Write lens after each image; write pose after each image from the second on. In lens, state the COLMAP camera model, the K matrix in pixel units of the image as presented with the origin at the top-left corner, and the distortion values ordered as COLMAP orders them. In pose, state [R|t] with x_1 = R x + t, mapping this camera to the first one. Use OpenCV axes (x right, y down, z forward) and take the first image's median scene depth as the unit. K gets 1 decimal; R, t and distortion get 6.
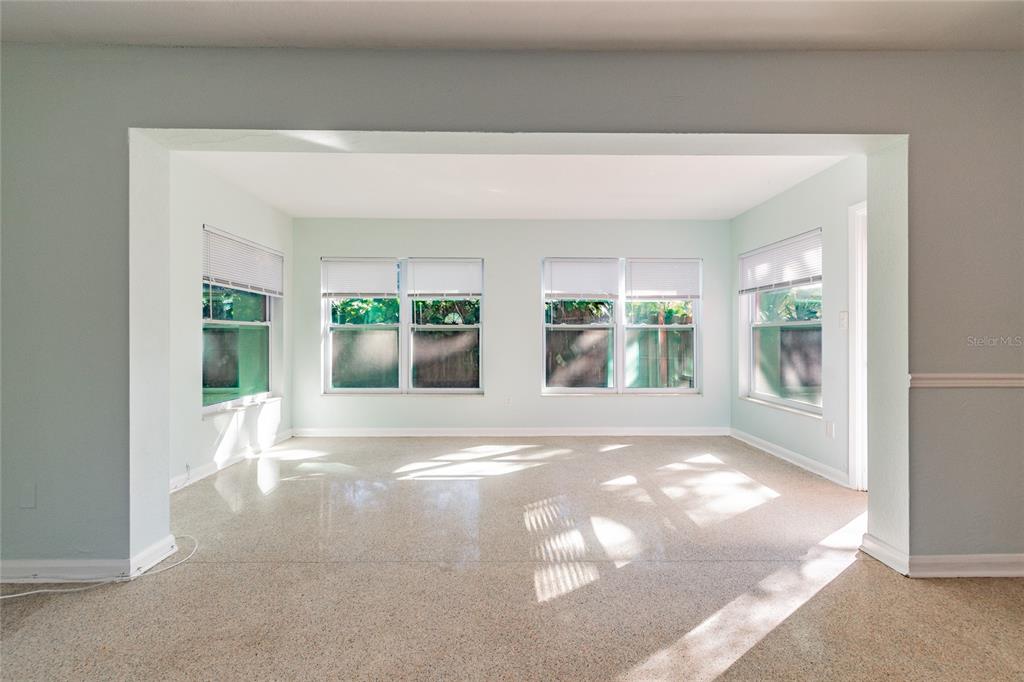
lens RADIAL K [[453.2, 0, 506.8], [0, 453.2, 339.2], [0, 0, 1]] dist [0.003541, -0.001565]
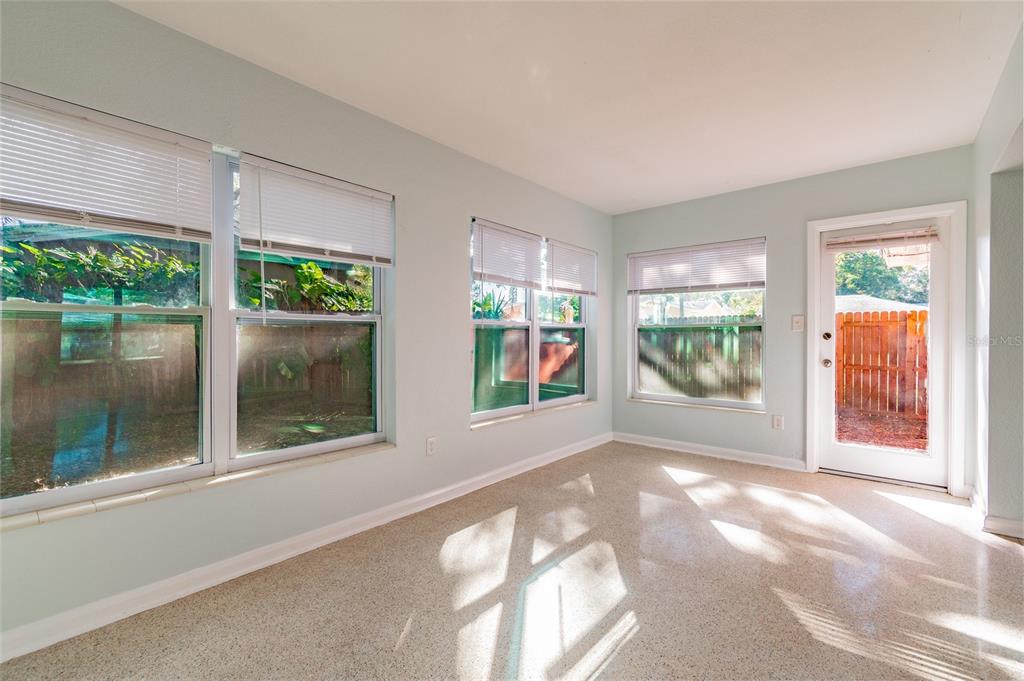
lens RADIAL K [[453.2, 0, 511.8], [0, 453.2, 340.7], [0, 0, 1]] dist [0.003541, -0.001565]
pose [[0.658792, -0.005842, 0.752302, -0.371742], [0.004431, 0.999983, 0.003886, -0.003984], [-0.752312, 0.000773, 0.658807, 0.529676]]
